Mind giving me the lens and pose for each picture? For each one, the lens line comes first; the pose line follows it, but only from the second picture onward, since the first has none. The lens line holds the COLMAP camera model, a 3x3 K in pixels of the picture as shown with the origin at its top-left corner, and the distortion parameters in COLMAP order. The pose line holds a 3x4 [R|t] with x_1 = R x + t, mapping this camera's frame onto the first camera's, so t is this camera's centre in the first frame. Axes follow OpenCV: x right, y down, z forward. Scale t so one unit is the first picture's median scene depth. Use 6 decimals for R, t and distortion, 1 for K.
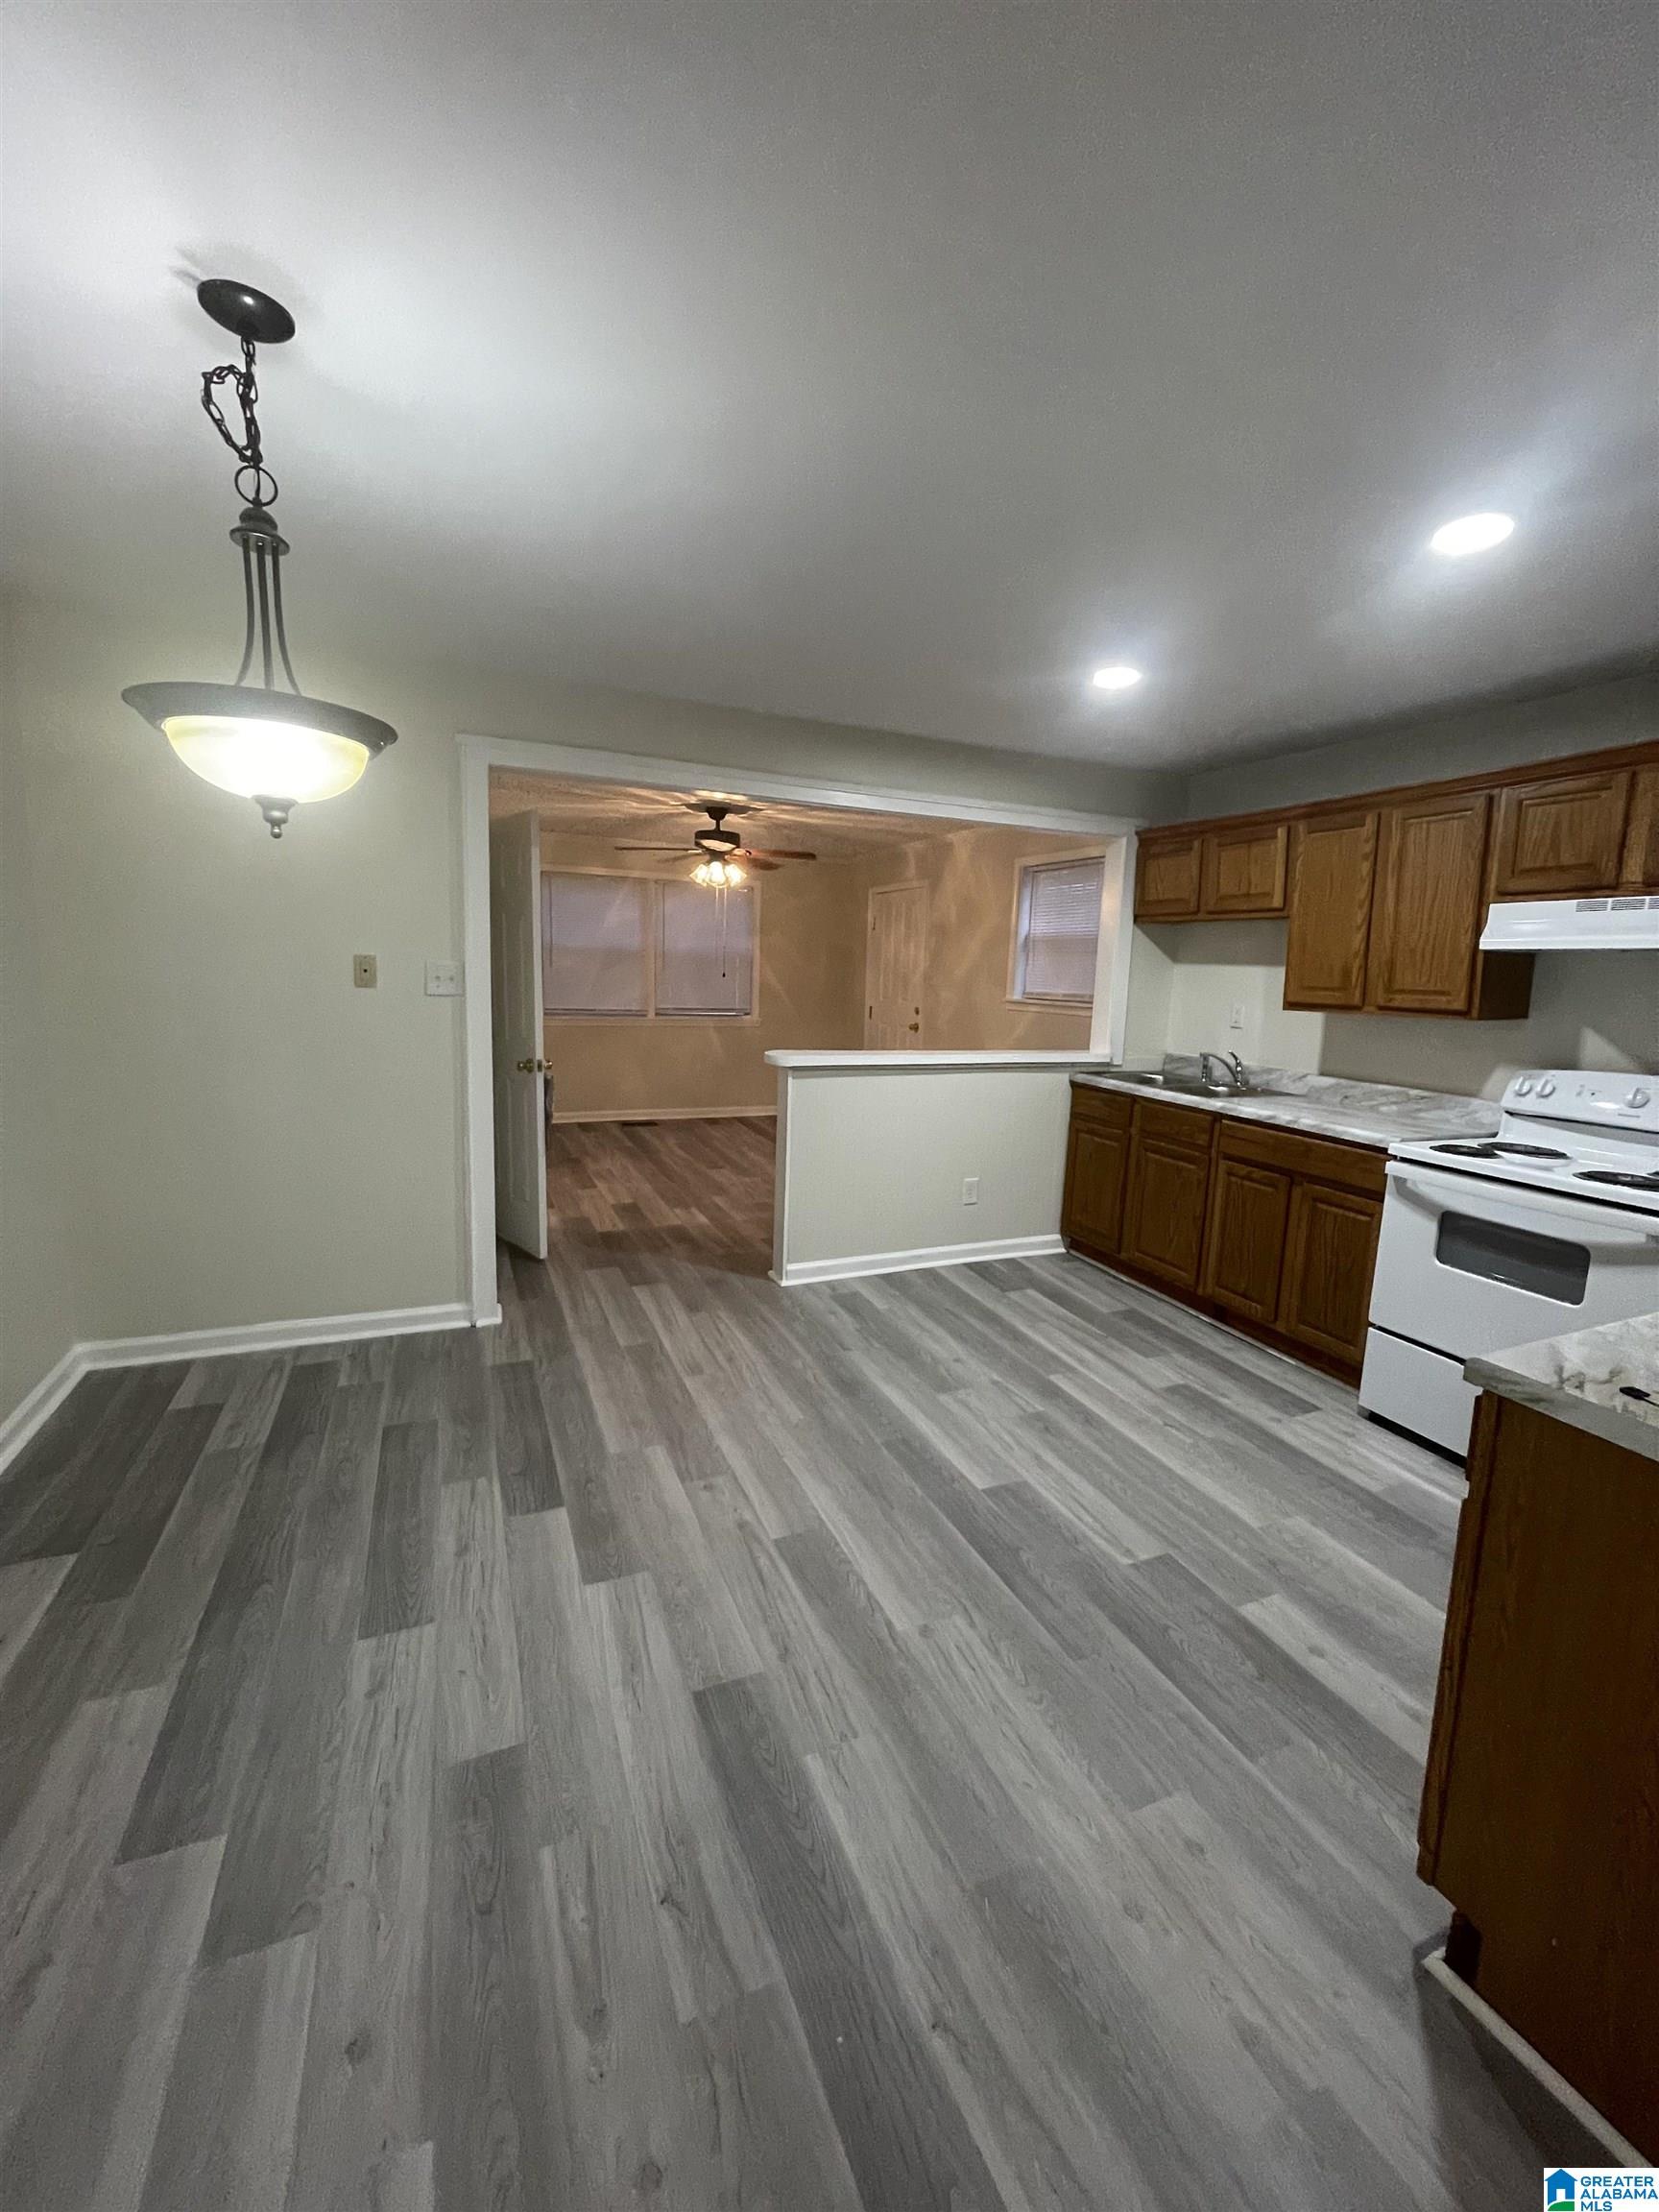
lens RADIAL K [[888.3, 0, 827.0], [0, 888.3, 1095.7], [0, 0, 1]] dist [0.000395, 0.000094]
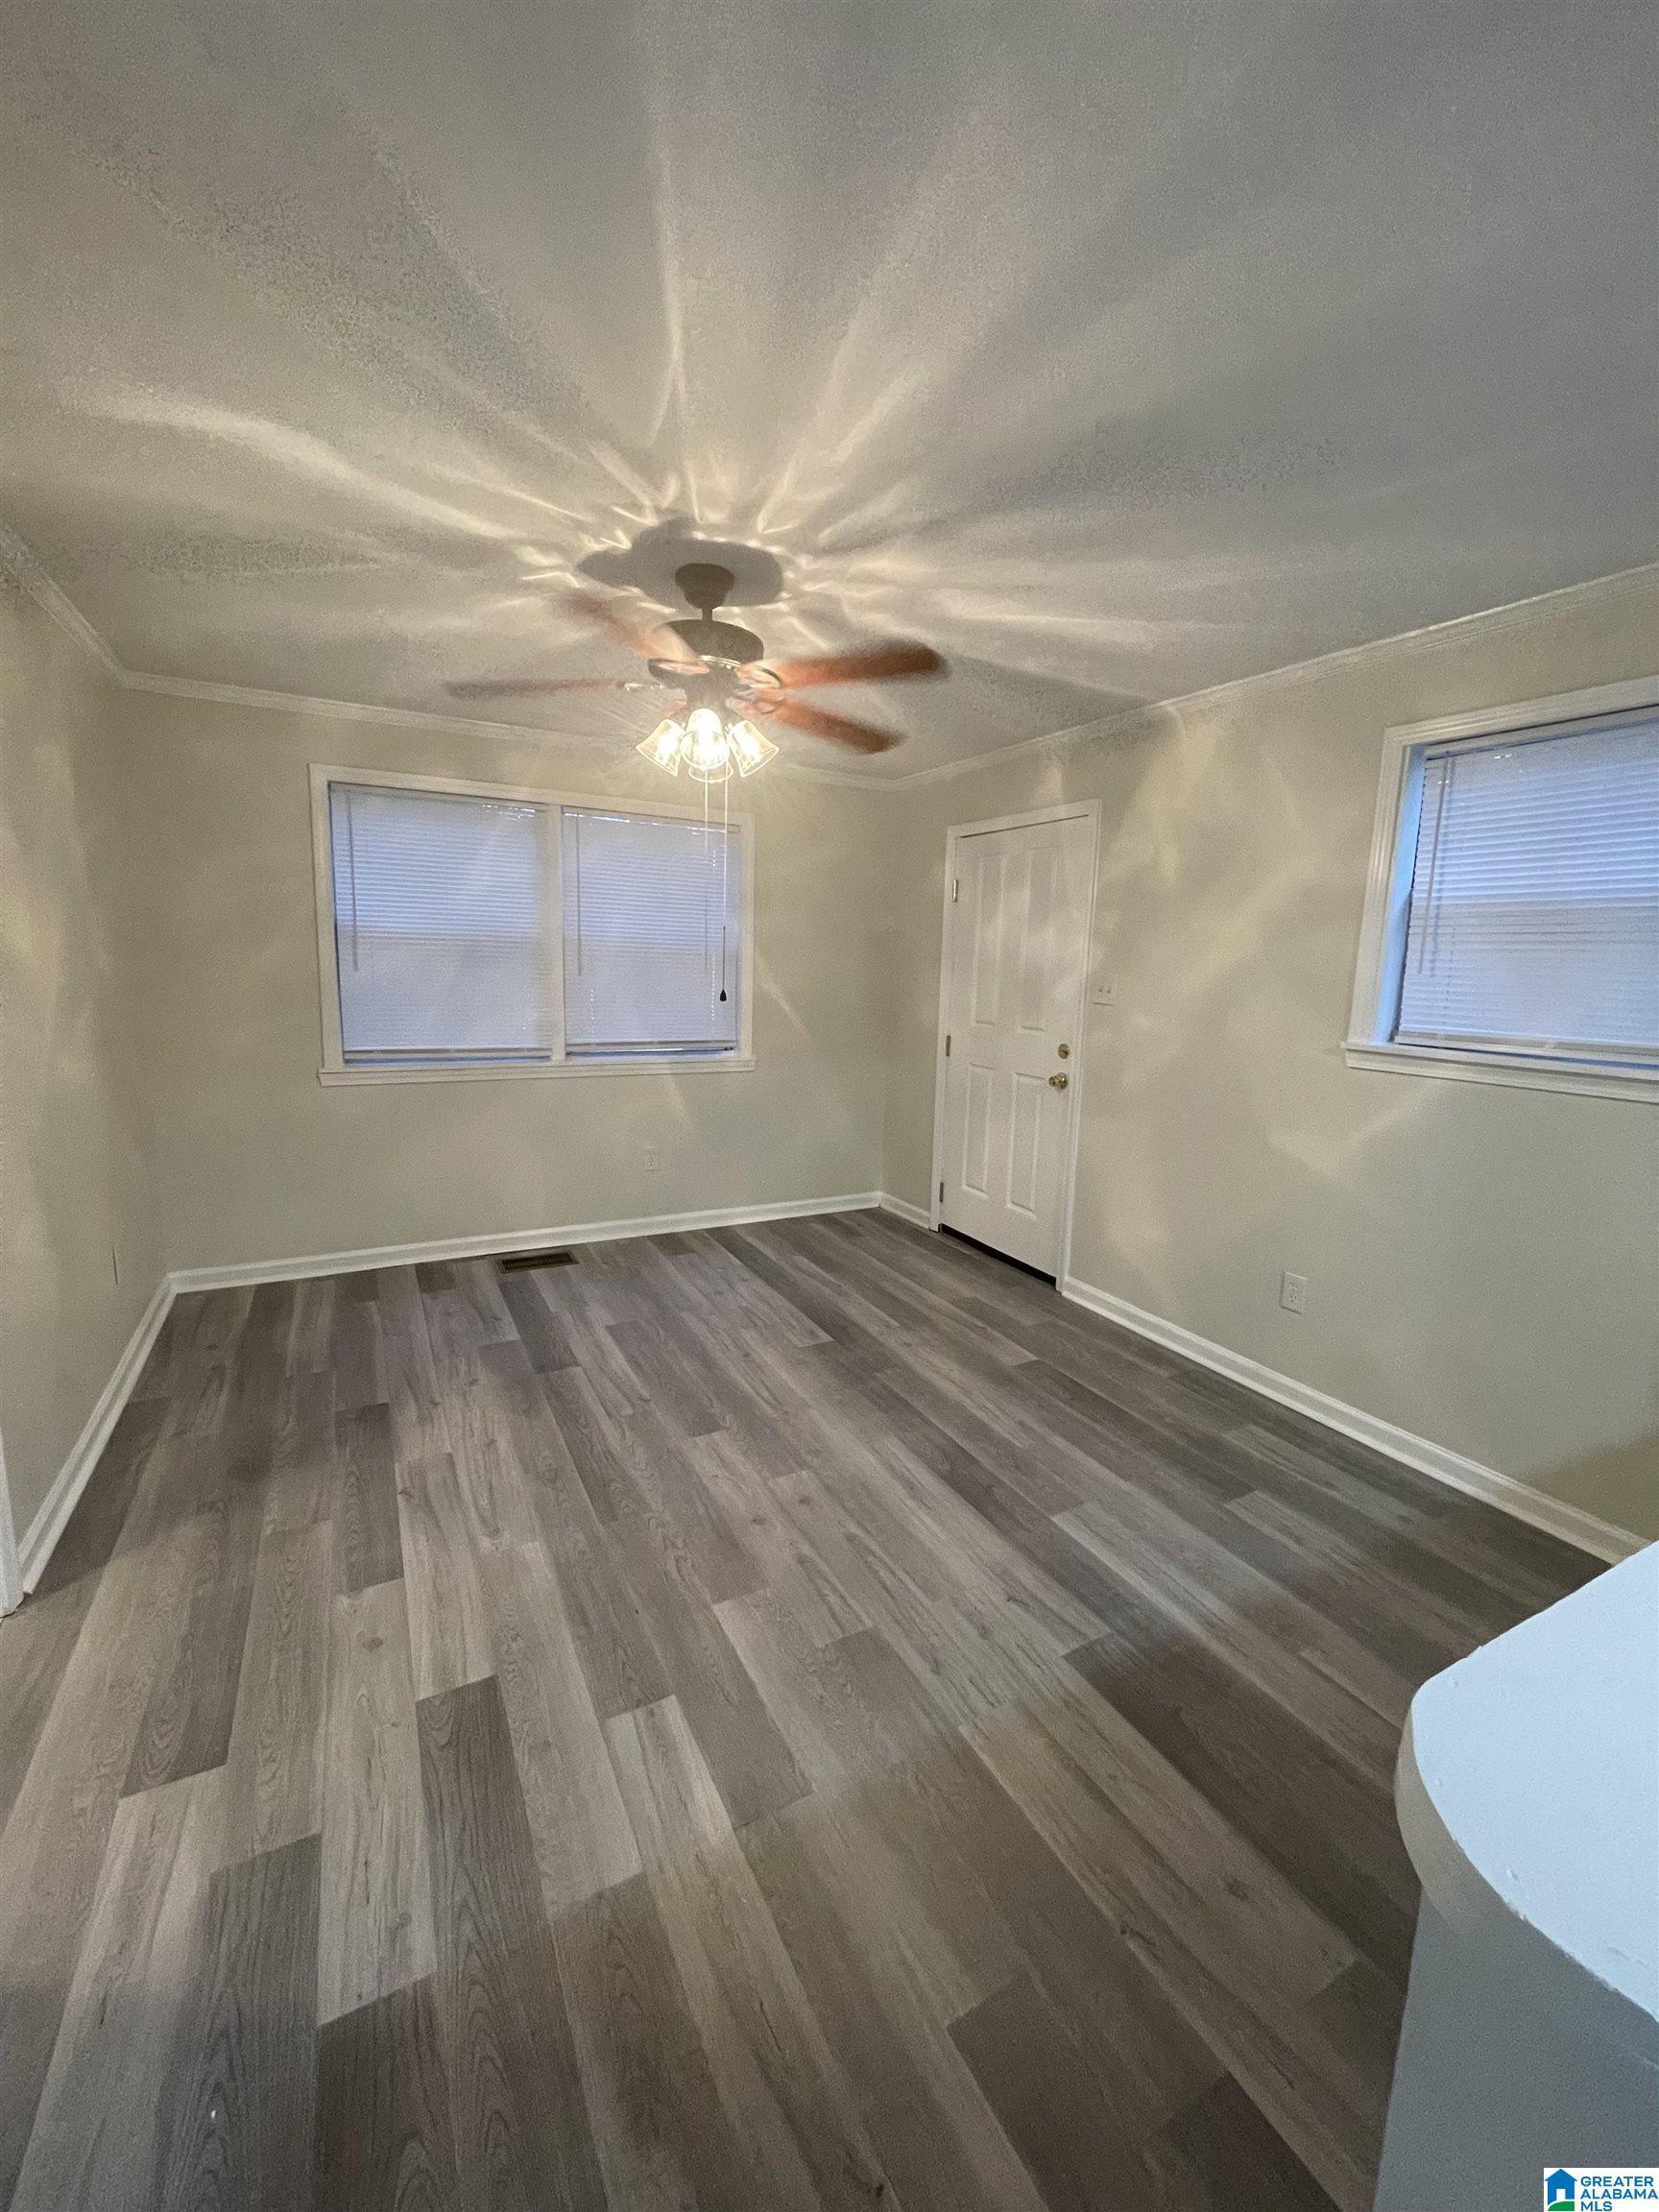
lens RADIAL K [[888.3, 0, 827.0], [0, 888.3, 1095.7], [0, 0, 1]] dist [0.000395, 0.000094]
pose [[0.996617, -0.013751, 0.081027, -0.085912], [0.012794, 0.999842, 0.012312, -0.078993], [-0.081184, -0.011233, 0.996636, 0.490055]]
